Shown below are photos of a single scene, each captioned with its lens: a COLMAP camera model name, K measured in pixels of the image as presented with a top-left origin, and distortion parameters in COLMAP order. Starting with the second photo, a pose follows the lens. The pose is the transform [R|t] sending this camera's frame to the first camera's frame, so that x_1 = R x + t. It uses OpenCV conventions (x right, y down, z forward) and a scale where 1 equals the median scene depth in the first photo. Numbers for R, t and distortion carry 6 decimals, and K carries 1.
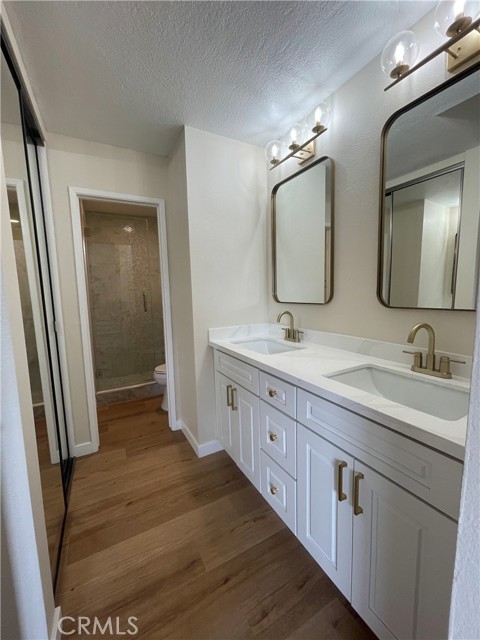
lens RADIAL K [[259.7, 0, 240.0], [0, 259.7, 319.1], [0, 0, 1]] dist [-0.000642, -0.000055]
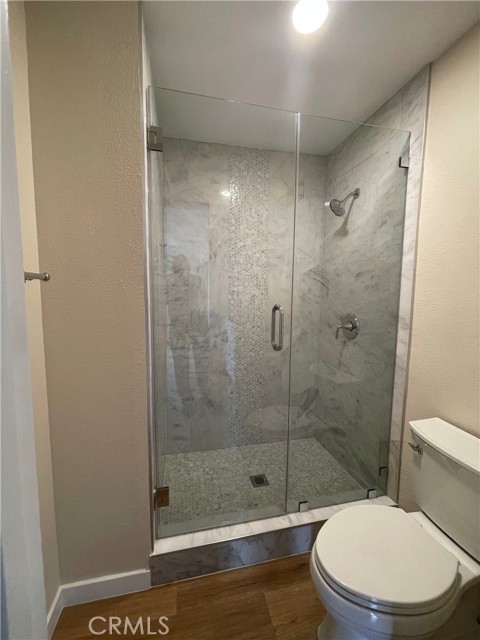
lens RADIAL K [[259.7, 0, 239.5], [0, 259.7, 319.2], [0, 0, 1]] dist [-0.000642, -0.000055]
pose [[0.958345, 0.060218, -0.279192, -0.263580], [-0.060584, 0.998136, 0.007327, -0.065503], [0.279112, 0.009892, 0.960207, 0.512748]]
